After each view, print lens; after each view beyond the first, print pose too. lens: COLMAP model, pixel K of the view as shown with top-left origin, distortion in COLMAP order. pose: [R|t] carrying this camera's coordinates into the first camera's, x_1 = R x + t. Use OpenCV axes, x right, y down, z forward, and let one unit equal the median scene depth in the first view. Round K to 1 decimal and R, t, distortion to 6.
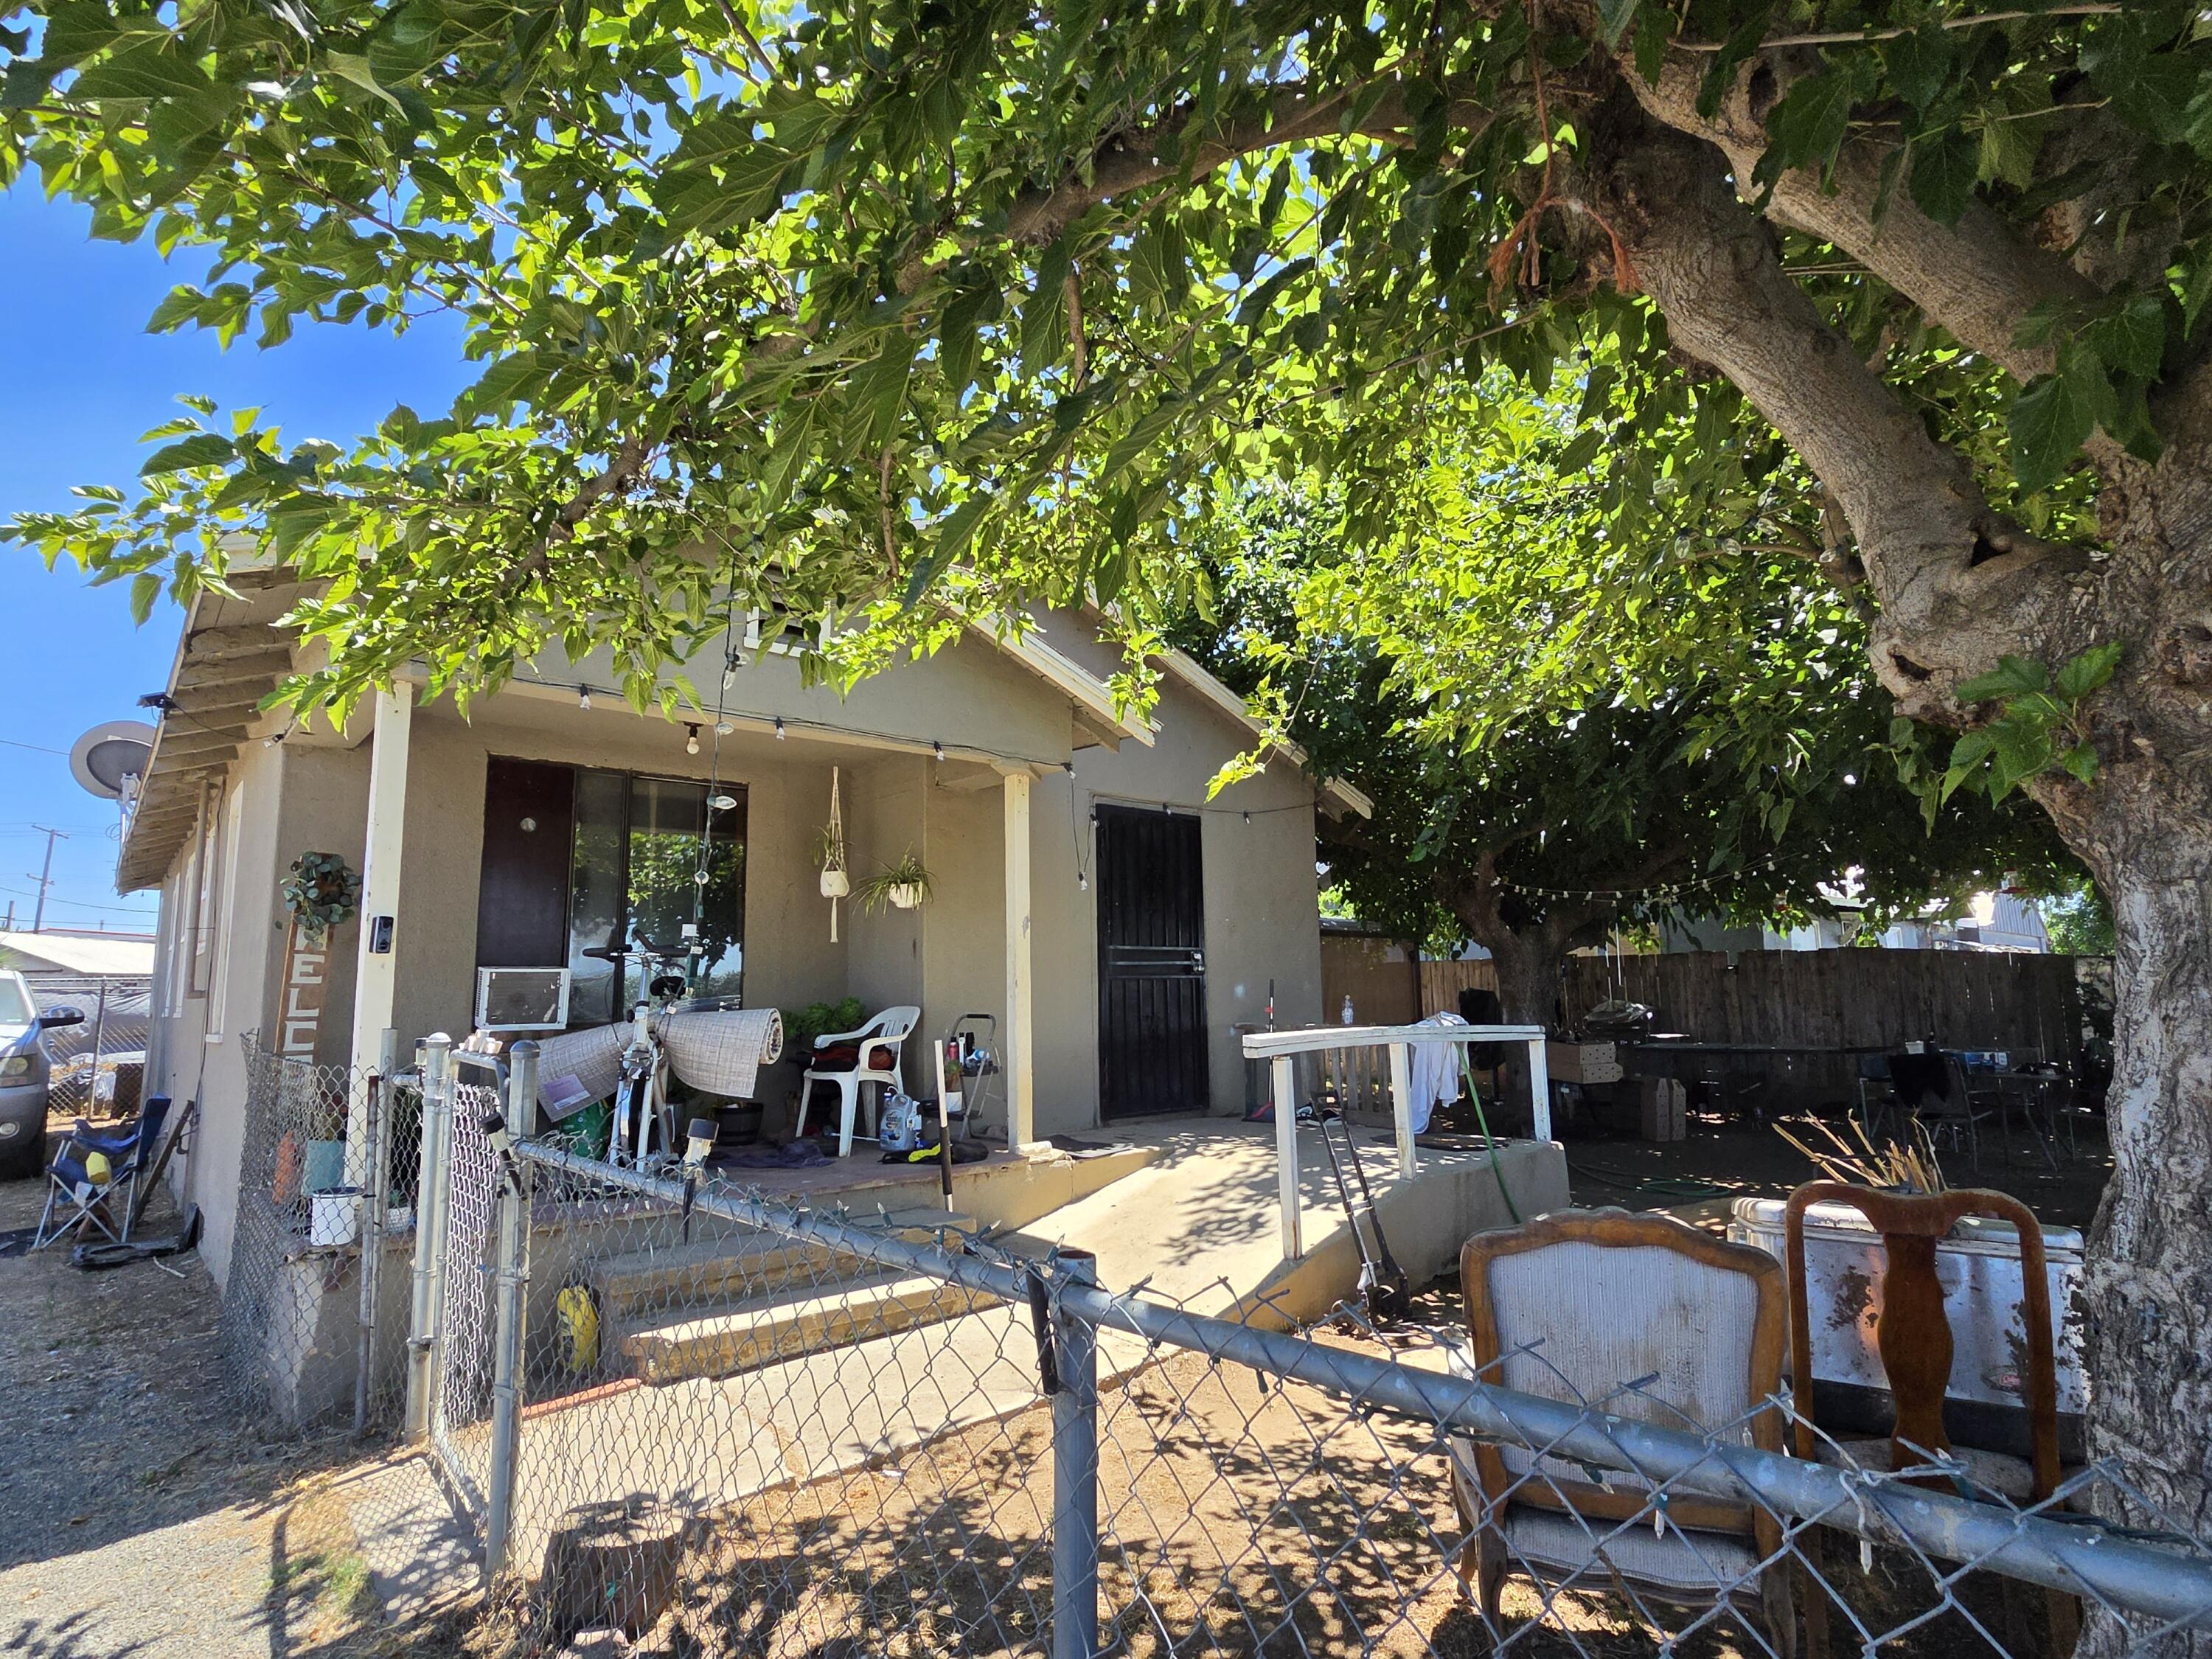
lens RADIAL K [[1122.8, 0, 1098.2], [0, 1122.8, 831.0], [0, 0, 1]] dist [0.005590, -0.000329]
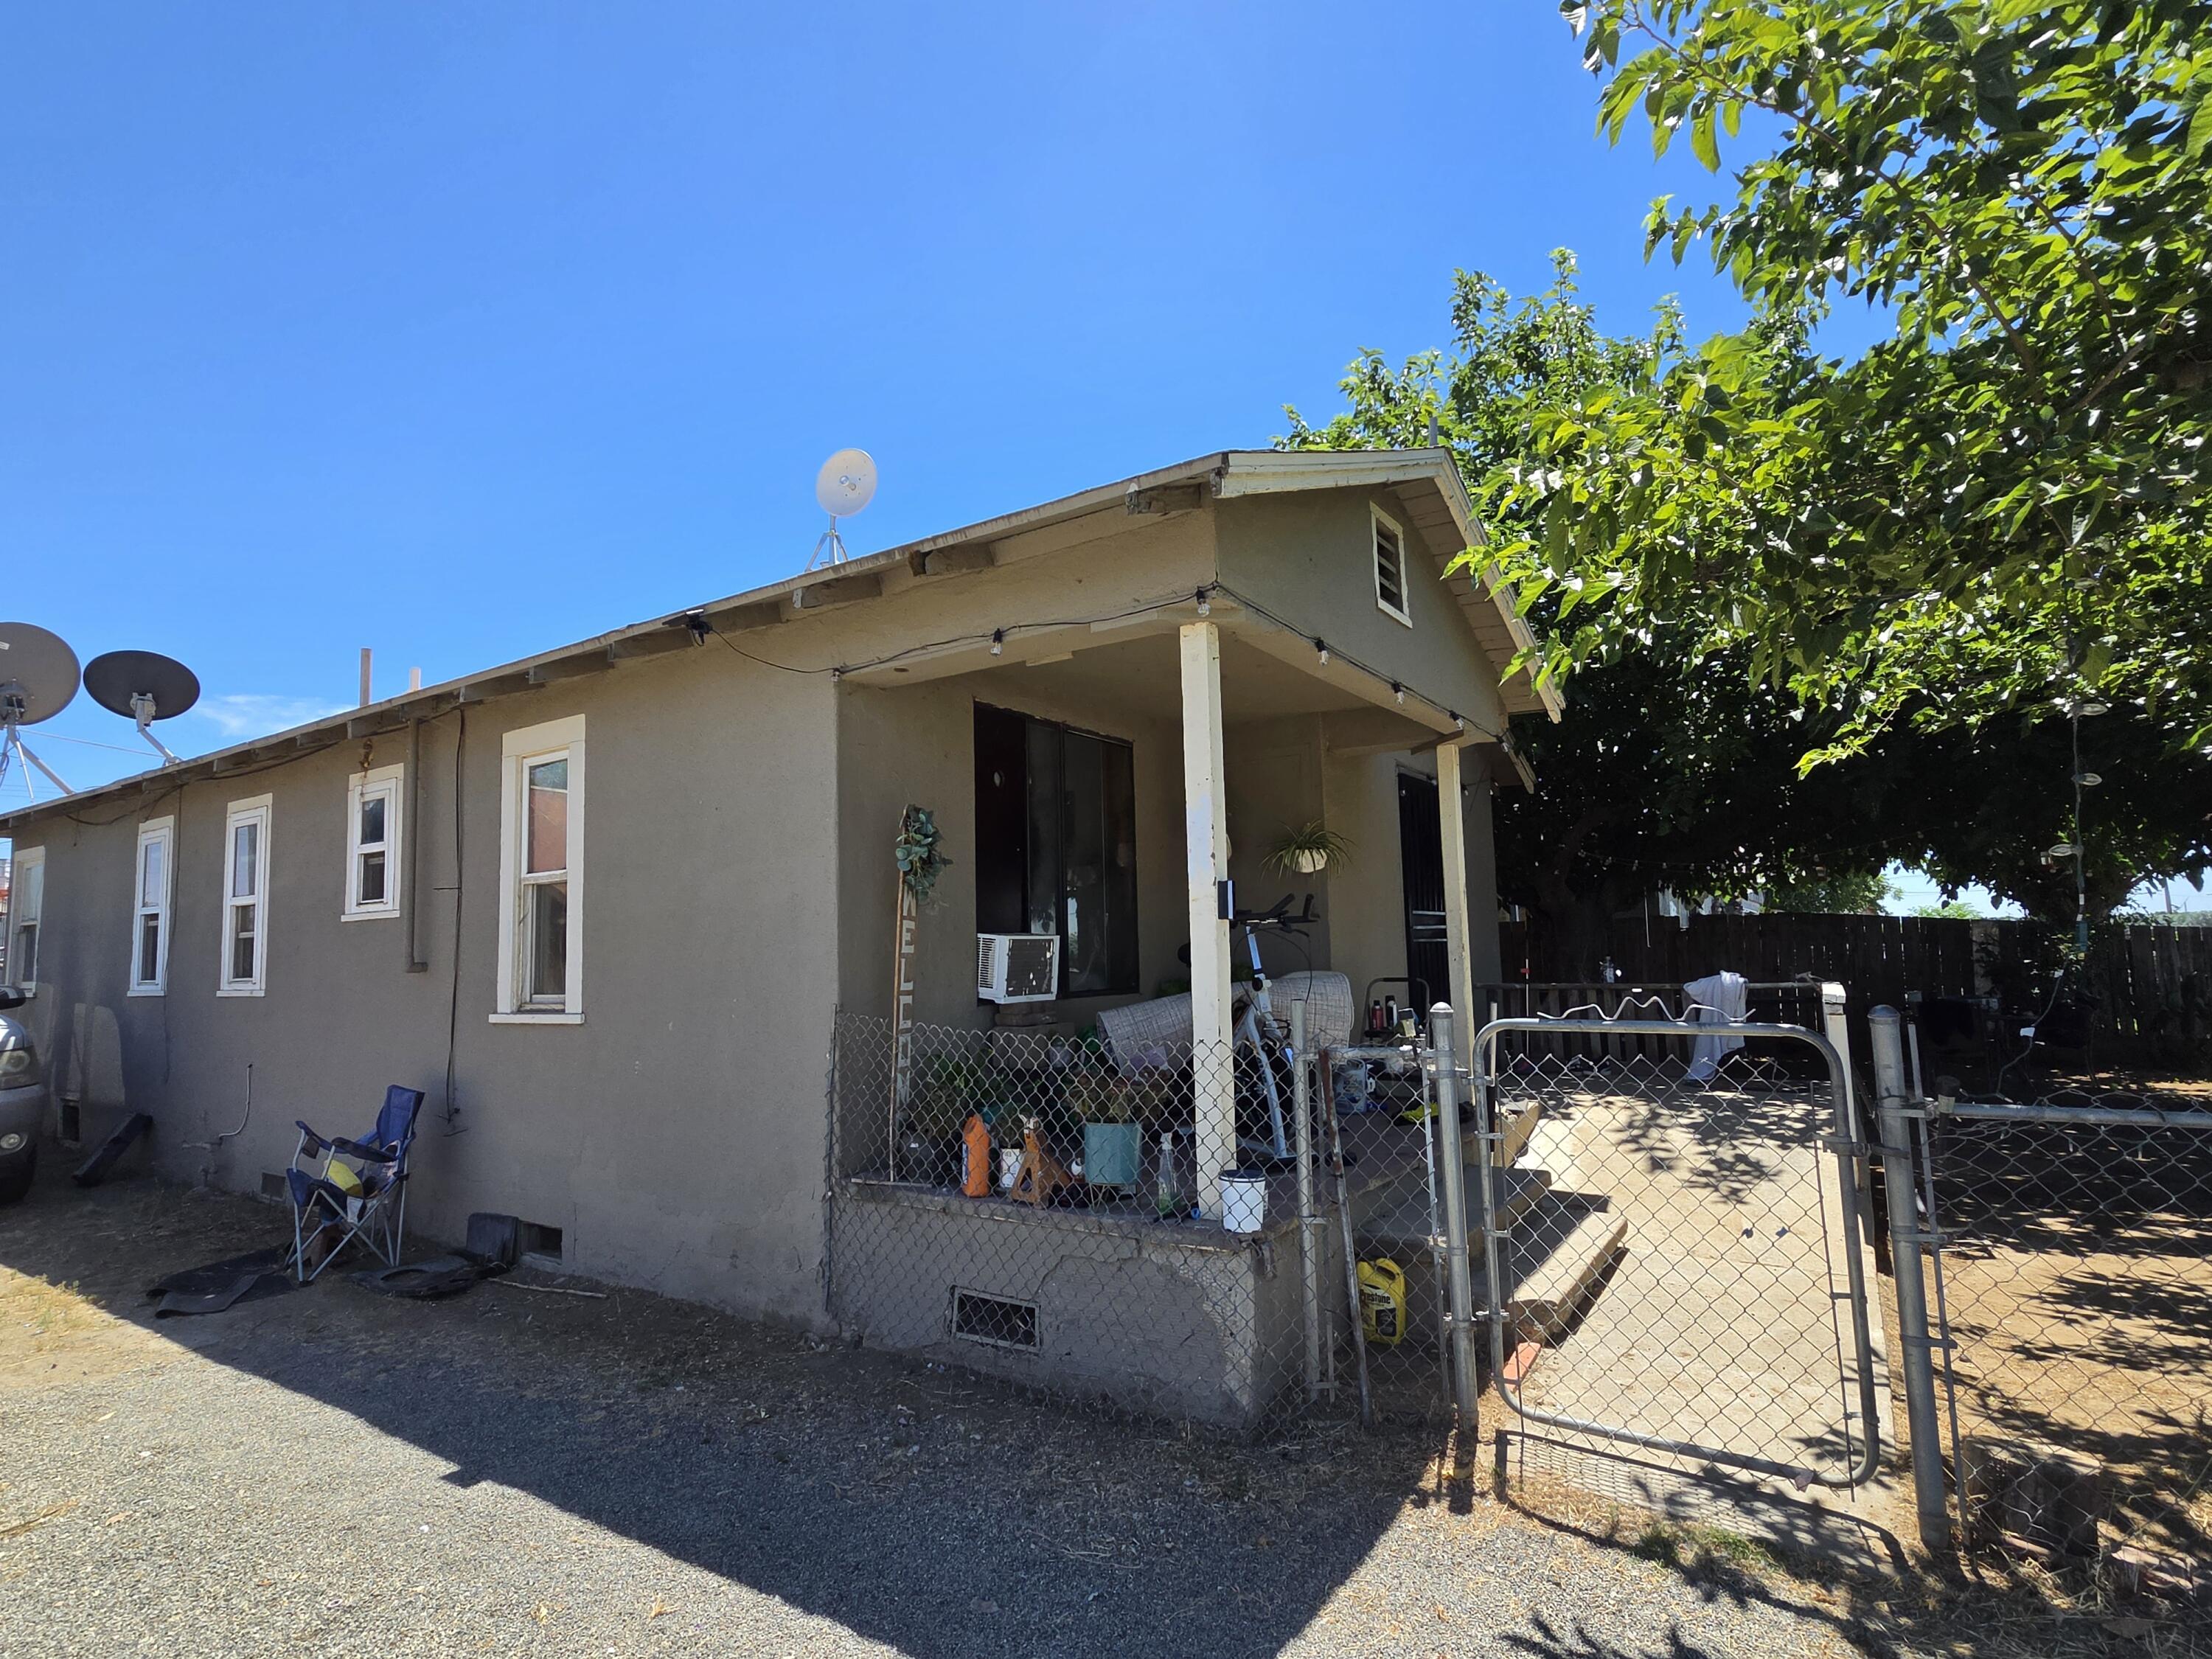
lens RADIAL K [[1122.8, 0, 1099.1], [0, 1122.8, 827.8], [0, 0, 1]] dist [0.005590, -0.000329]
pose [[0.966586, 0.019441, 0.255605, -1.144059], [-0.027338, 0.999251, 0.027379, 0.010769], [-0.254882, -0.033452, 0.966393, 0.155791]]
